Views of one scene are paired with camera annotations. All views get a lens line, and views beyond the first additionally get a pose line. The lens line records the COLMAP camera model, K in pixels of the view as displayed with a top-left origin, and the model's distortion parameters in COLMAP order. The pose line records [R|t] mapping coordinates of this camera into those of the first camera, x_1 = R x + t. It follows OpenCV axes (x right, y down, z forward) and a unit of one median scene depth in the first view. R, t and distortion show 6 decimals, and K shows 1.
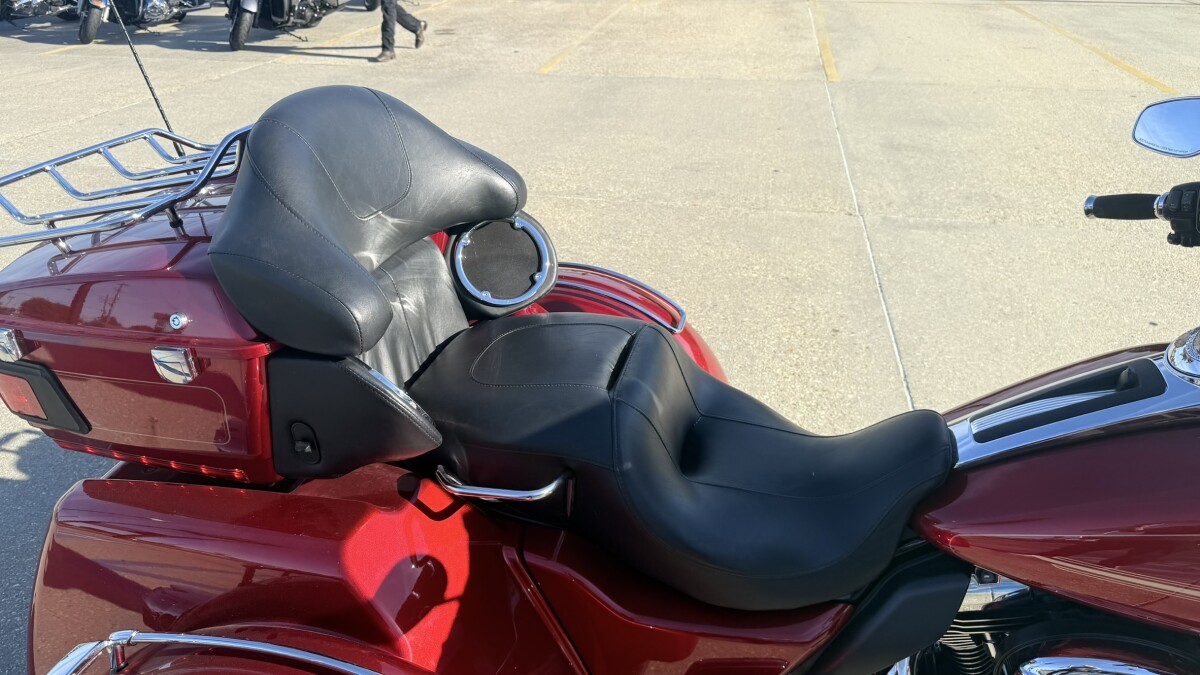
lens RADIAL K [[832.8, 0, 569.1], [0, 832.8, 335.6], [0, 0, 1]] dist [0.001354, -0.073618]
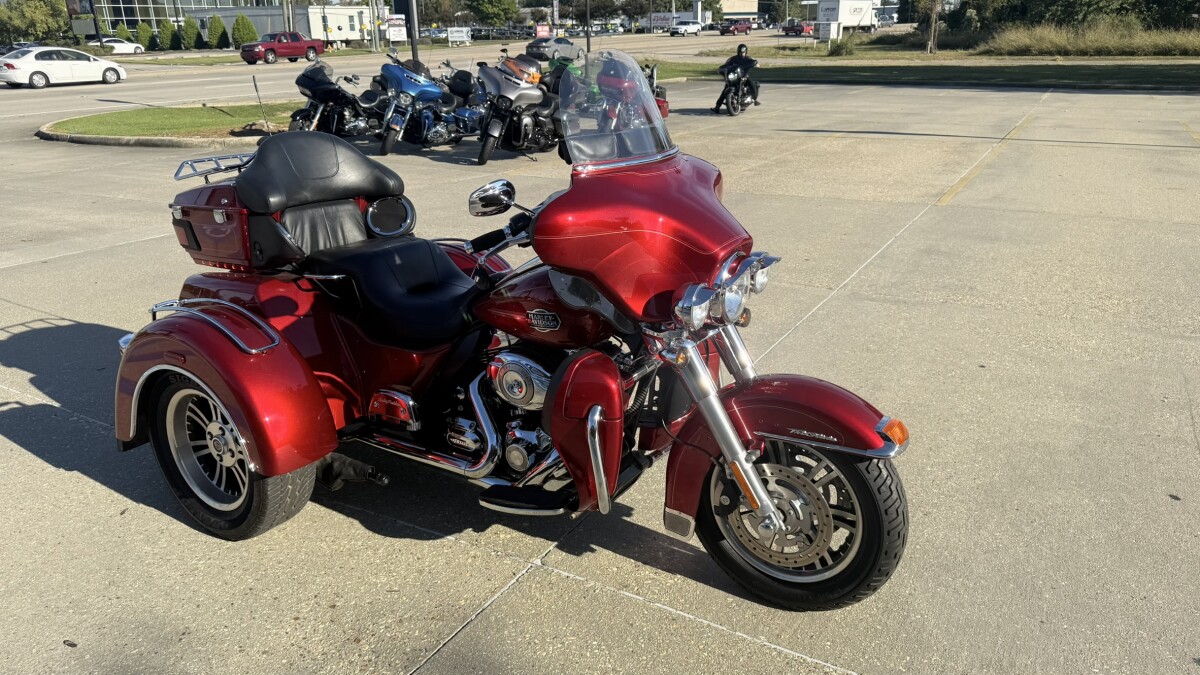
lens RADIAL K [[869.9, 0, 625.1], [0, 869.9, 343.0], [0, 0, 1]] dist [0.004069, -0.006895]
pose [[0.951735, 0.085271, -0.294839, 1.249659], [-0.131303, 0.981406, -0.140008, 0.490243], [0.277418, 0.171964, 0.945234, -0.975199]]
